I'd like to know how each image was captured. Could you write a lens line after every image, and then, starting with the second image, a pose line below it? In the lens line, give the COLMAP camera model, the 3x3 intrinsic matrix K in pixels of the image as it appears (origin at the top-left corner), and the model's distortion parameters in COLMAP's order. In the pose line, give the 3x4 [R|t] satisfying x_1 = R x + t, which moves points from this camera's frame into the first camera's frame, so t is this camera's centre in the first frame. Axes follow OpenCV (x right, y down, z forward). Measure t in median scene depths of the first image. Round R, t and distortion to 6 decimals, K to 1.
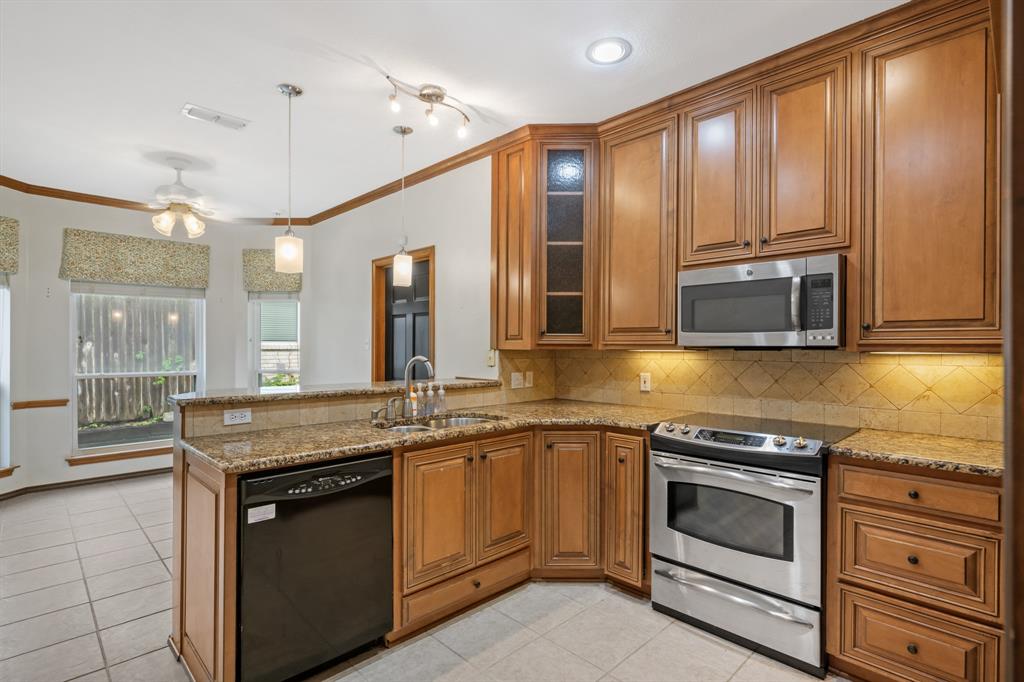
lens RADIAL K [[501.8, 0, 511.2], [0, 501.8, 347.7], [0, 0, 1]] dist [0.006506, -0.000402]
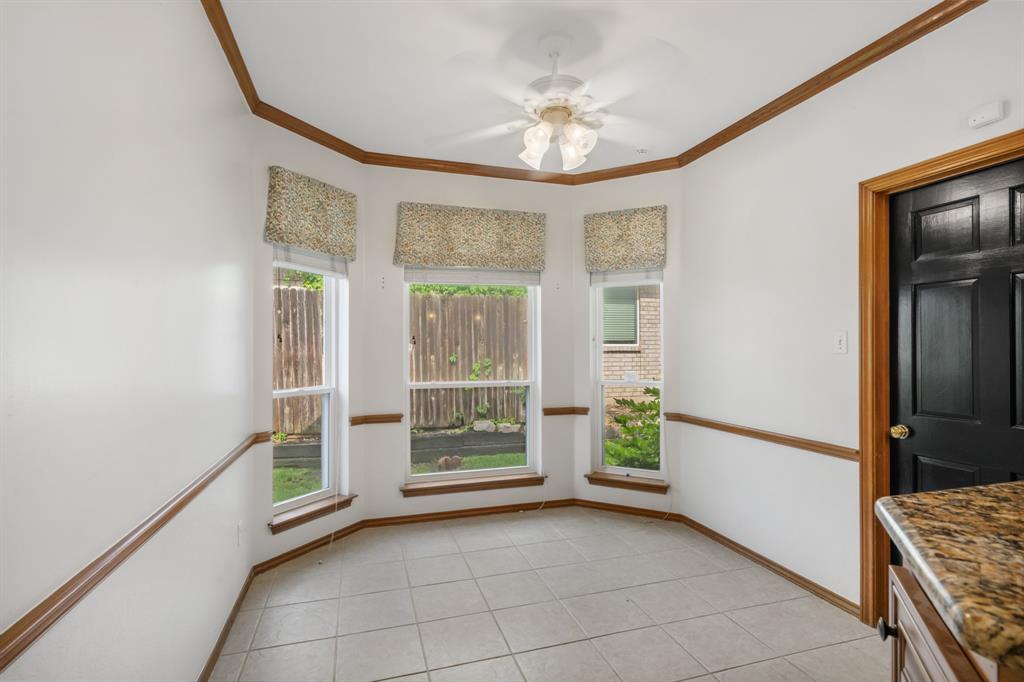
lens RADIAL K [[501.8, 0, 512.0], [0, 501.8, 346.3], [0, 0, 1]] dist [0.006506, -0.000402]
pose [[0.890947, -0.005373, -0.454075, -0.226209], [0.003412, 0.999981, -0.005138, -0.001557], [0.454094, 0.003028, 0.890949, 0.230675]]
